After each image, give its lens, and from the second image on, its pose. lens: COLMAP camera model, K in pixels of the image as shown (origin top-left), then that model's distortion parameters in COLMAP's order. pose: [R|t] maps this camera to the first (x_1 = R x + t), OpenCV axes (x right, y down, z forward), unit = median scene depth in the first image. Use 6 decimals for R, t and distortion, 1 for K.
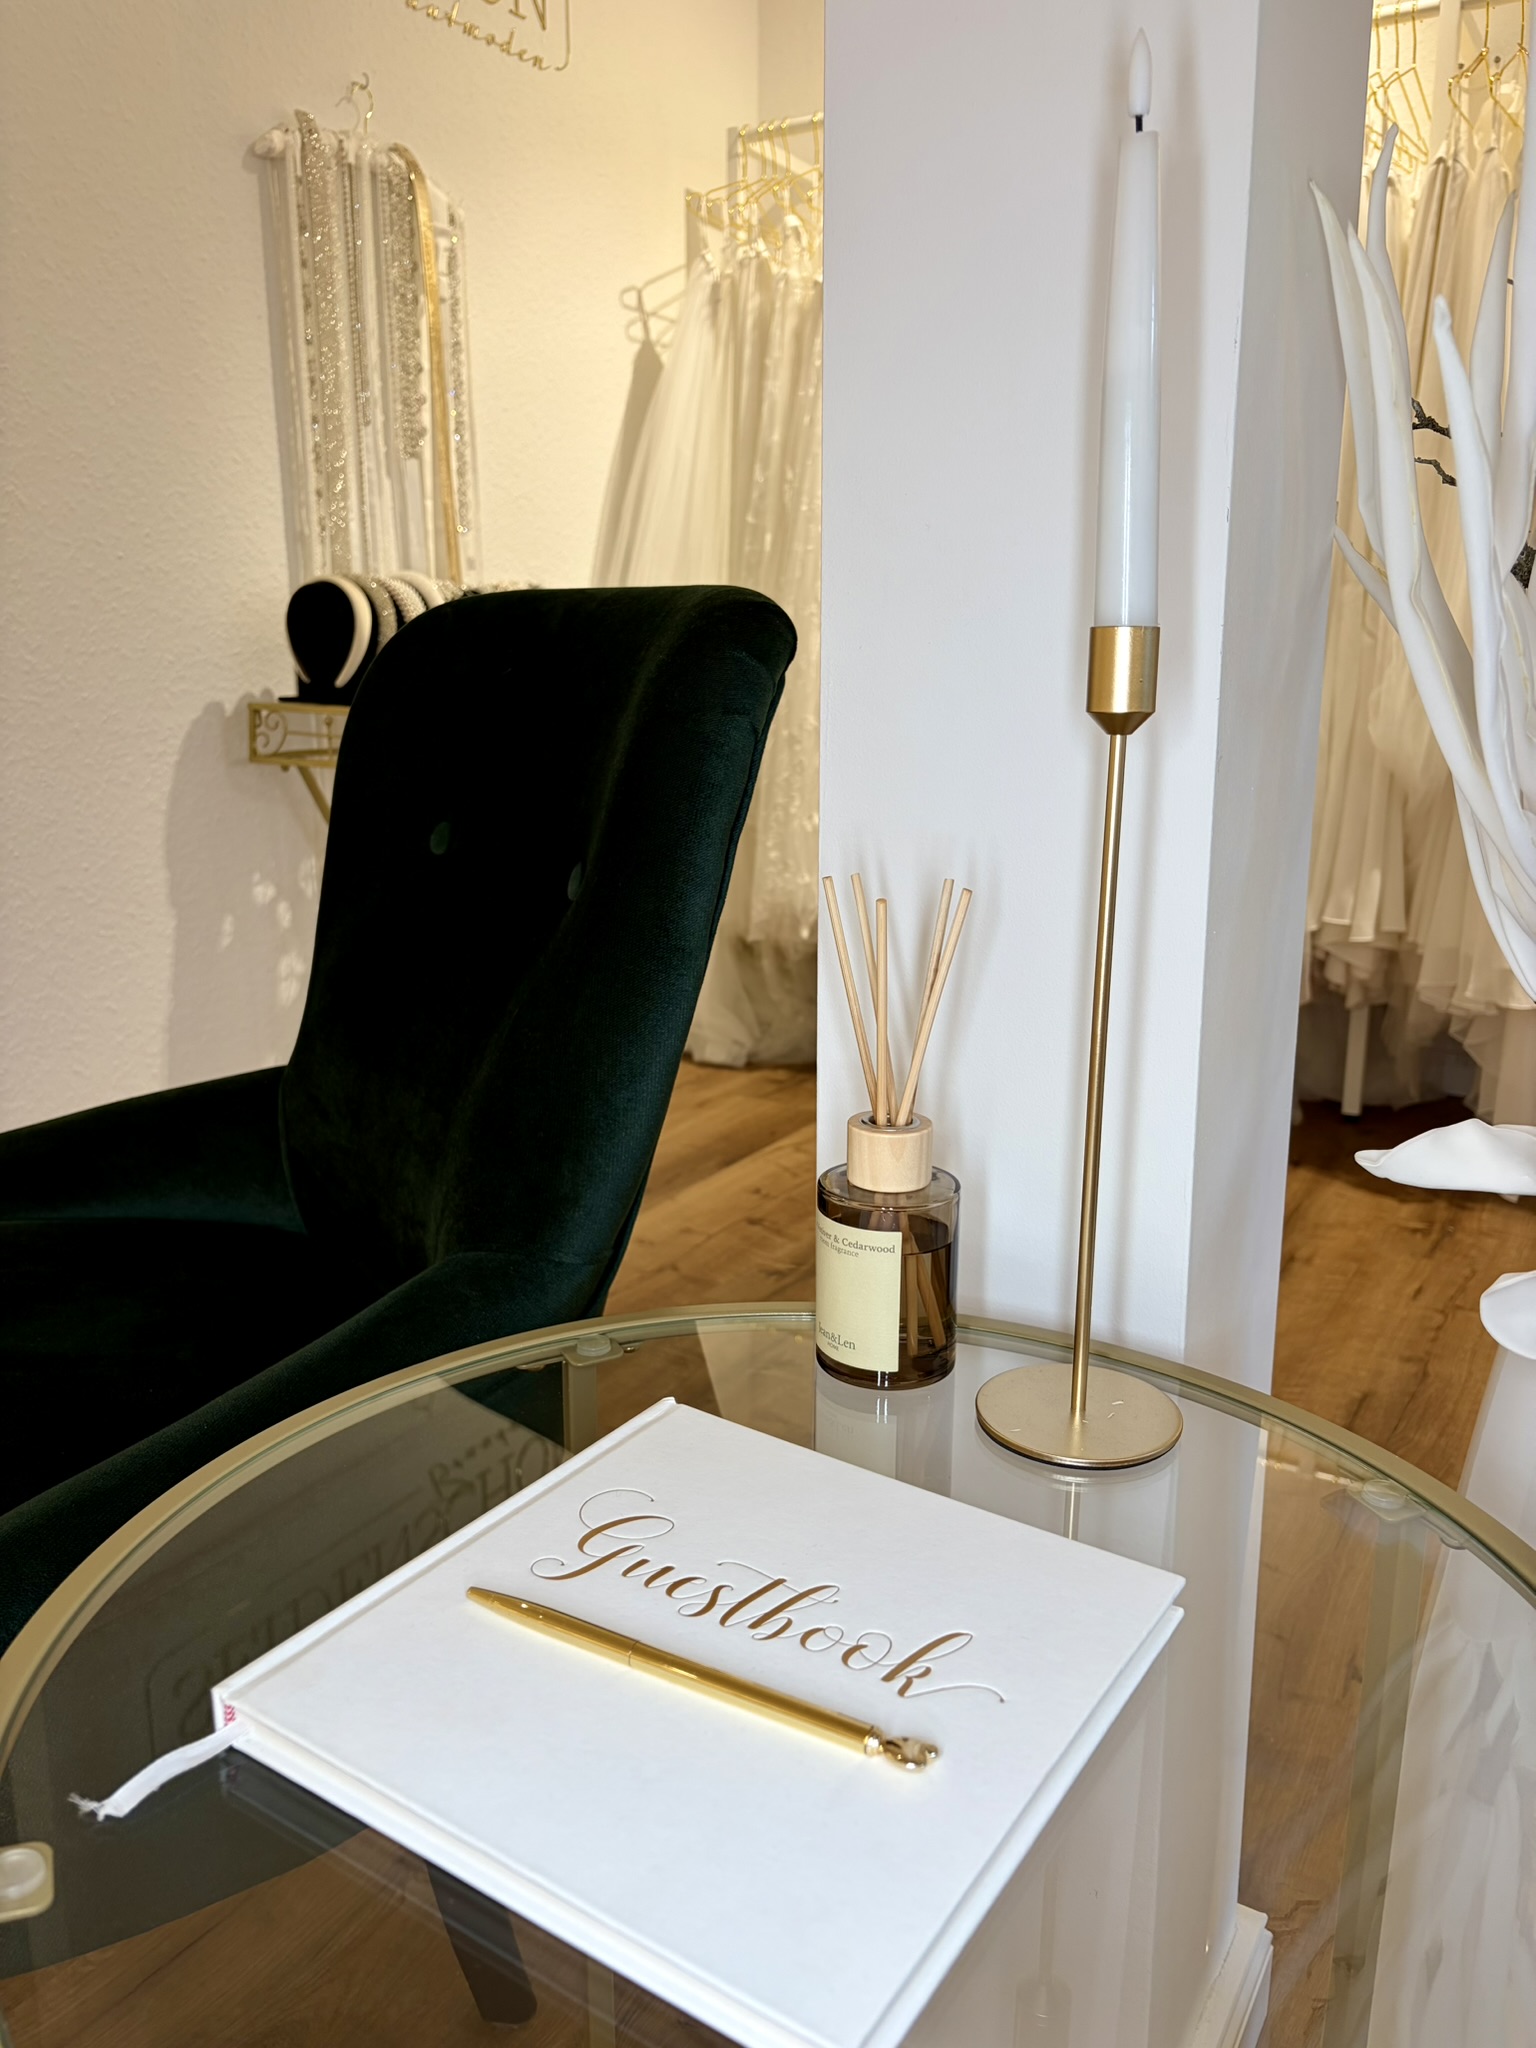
lens RADIAL K [[1549.0, 0, 768.0], [0, 1549.0, 1024.0], [0, 0, 1]] dist [0.006138, 0.003682]
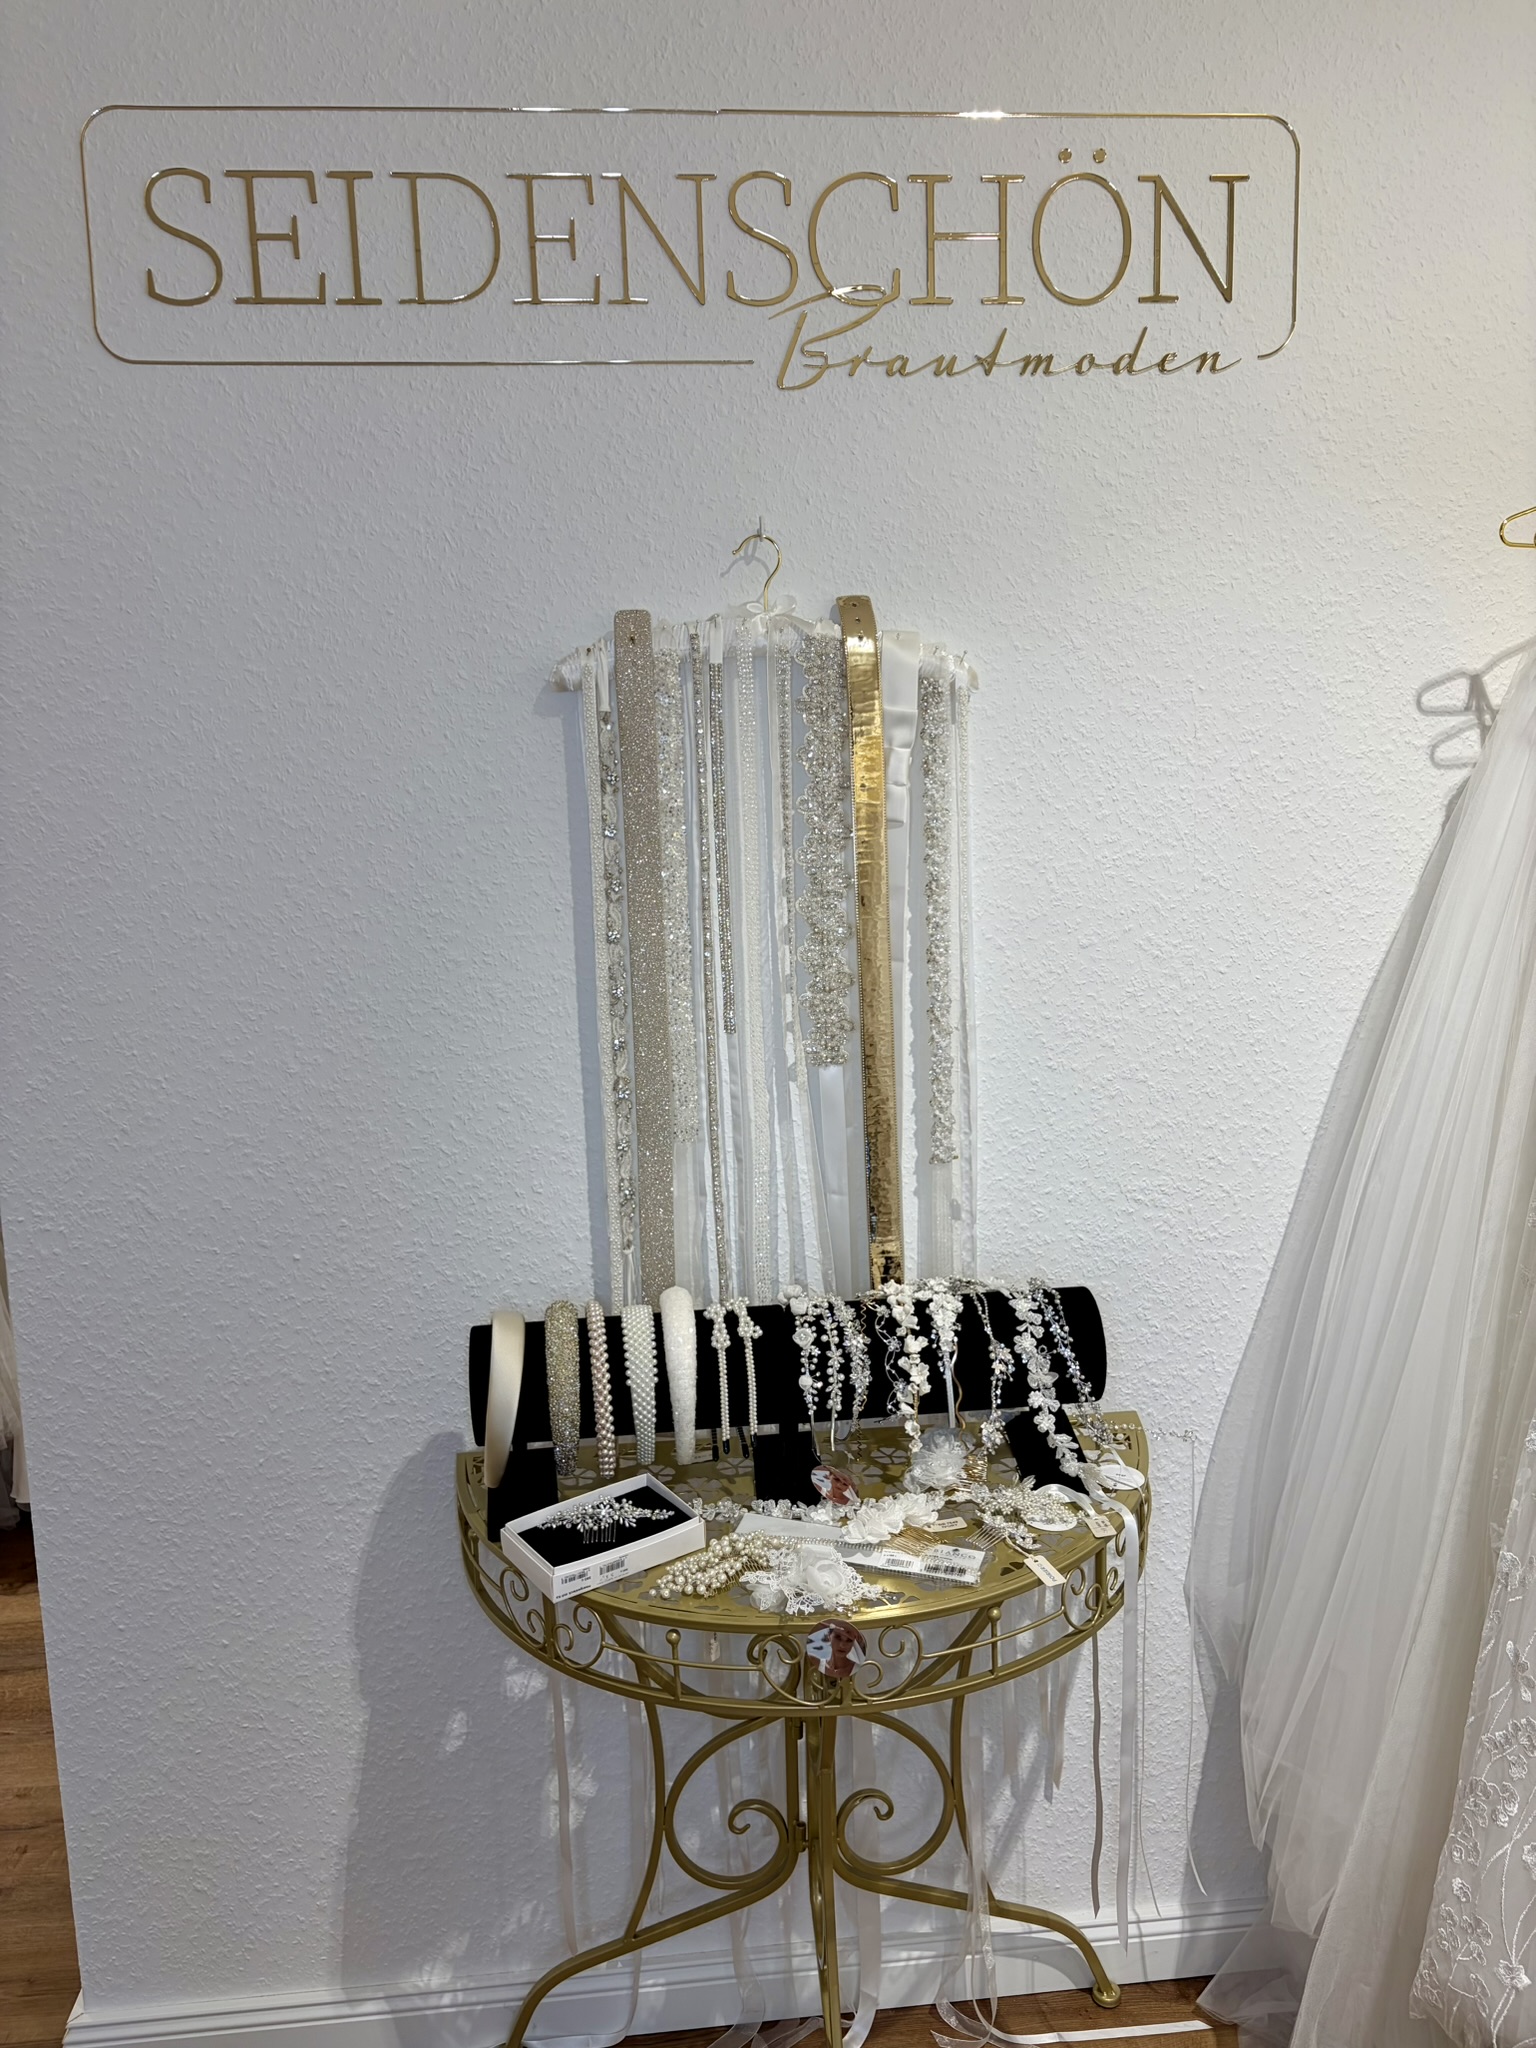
lens RADIAL K [[1560.0, 0, 756.7], [0, 1560.0, 1017.7], [0, 0, 1]] dist [0.023400, -0.003261]
pose [[0.586760, 0.098720, -0.803721, 0.281528], [-0.161557, 0.986858, 0.003269, -0.411081], [0.793481, 0.127929, 0.594997, 0.641762]]
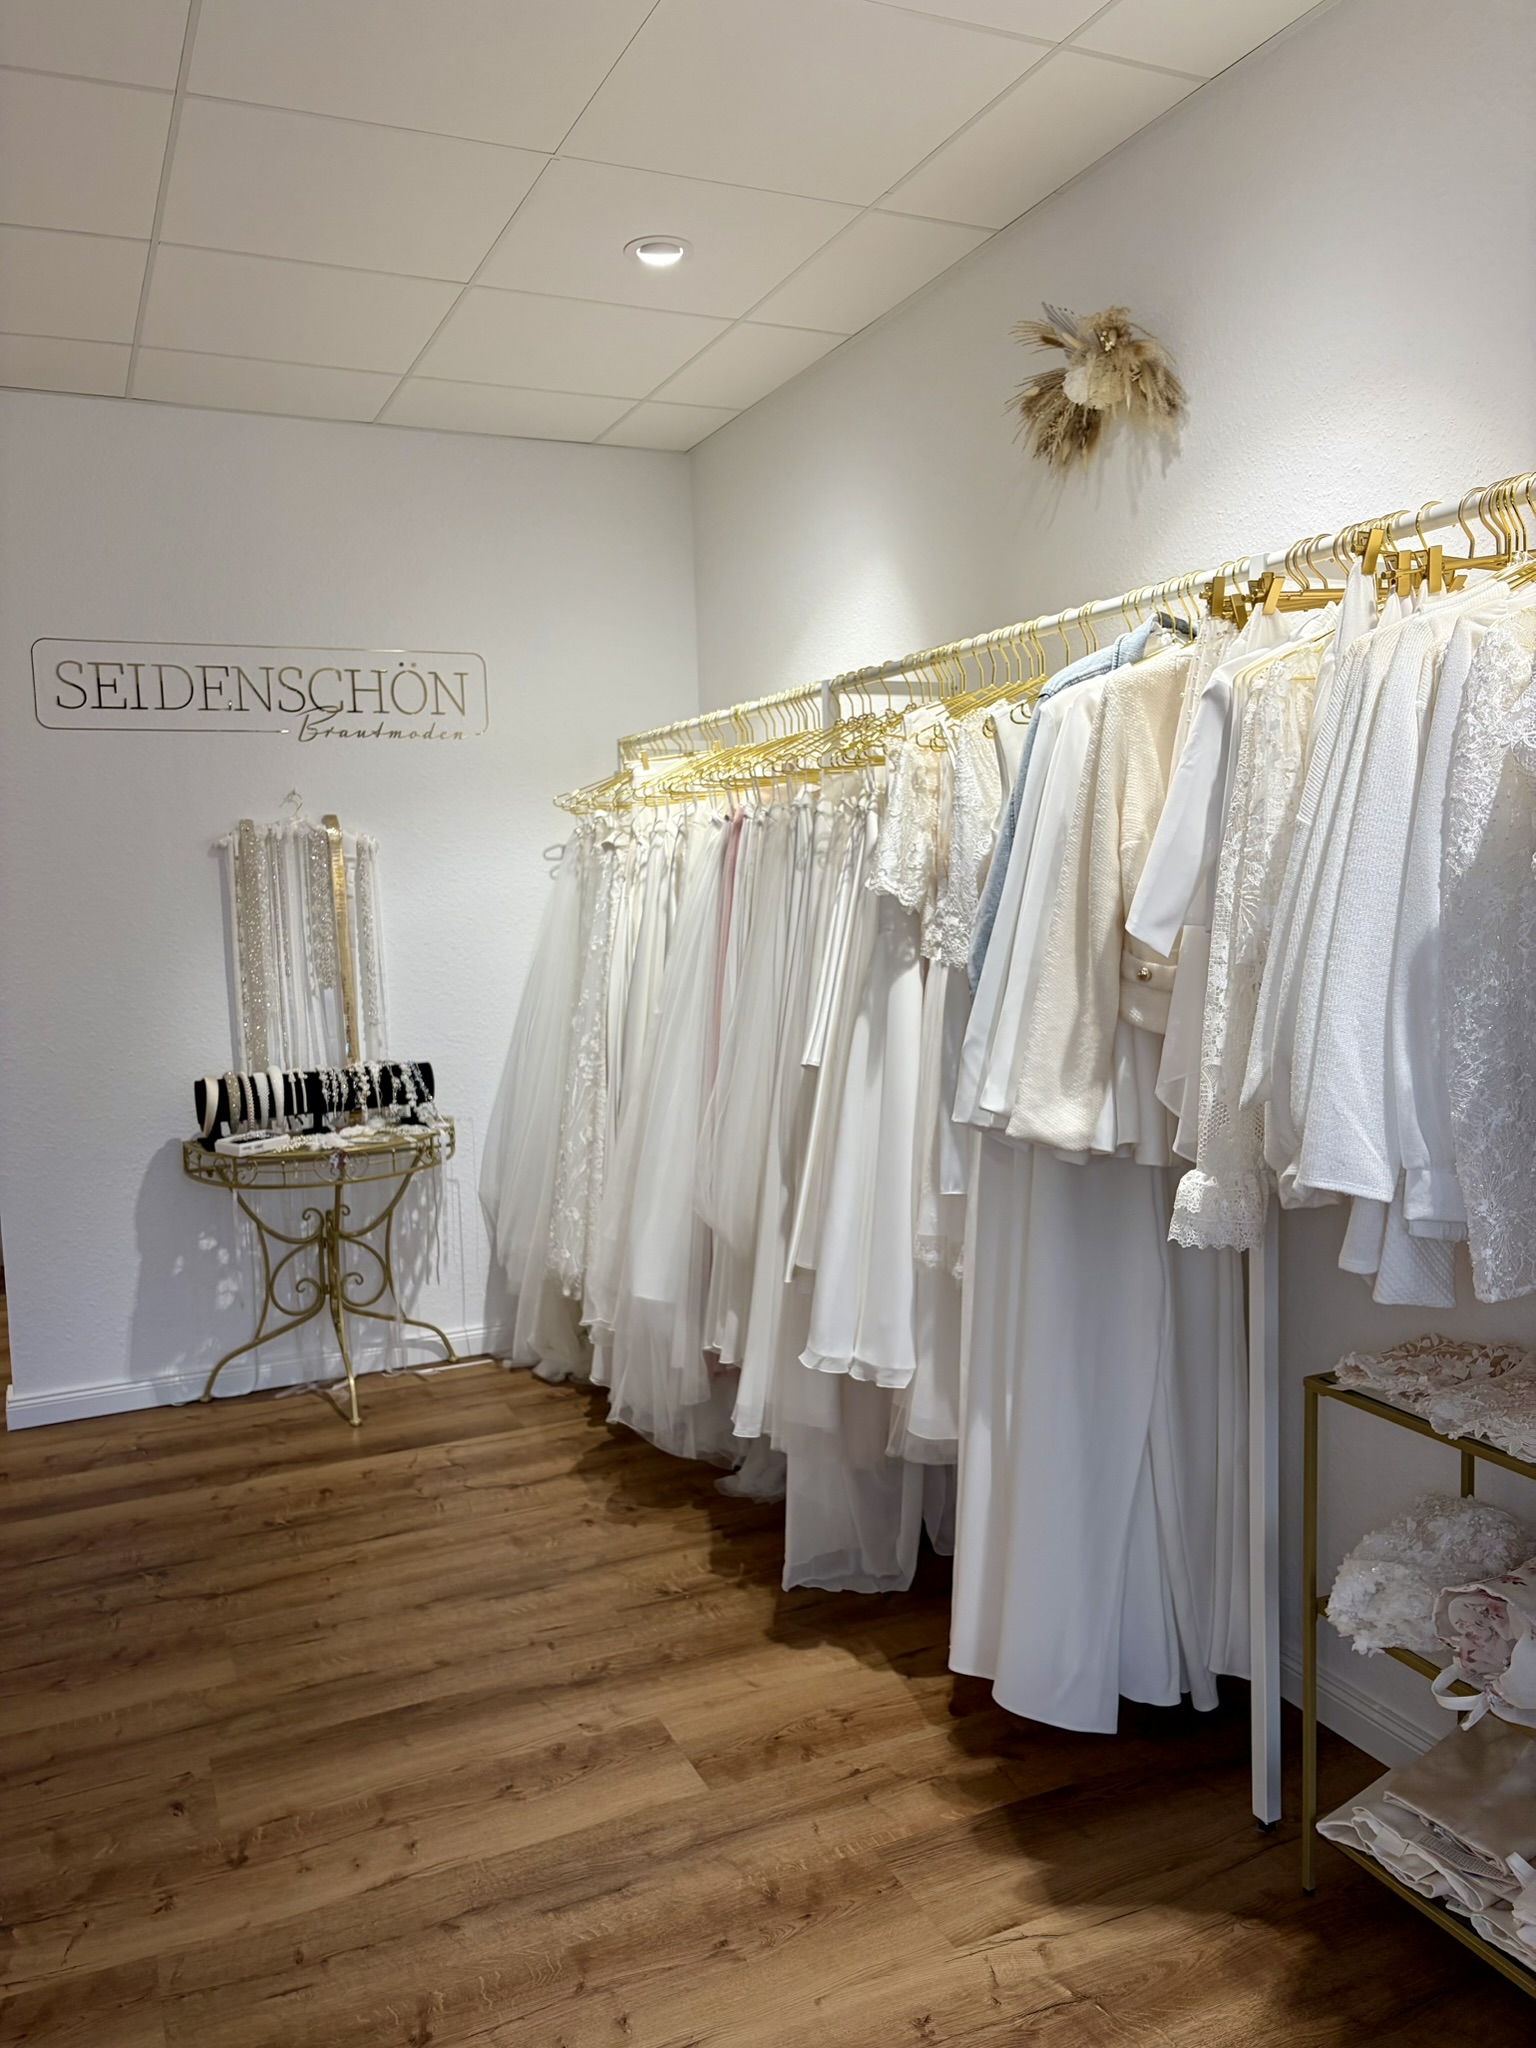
lens RADIAL K [[1534.6, 0, 769.0], [0, 1534.6, 1018.5], [0, 0, 1]] dist [0.144048, -0.441482]
pose [[0.828420, 0.022859, -0.559640, 1.191108], [-0.100014, 0.989146, -0.107645, -0.214997], [0.551105, 0.145147, 0.821715, -0.119229]]
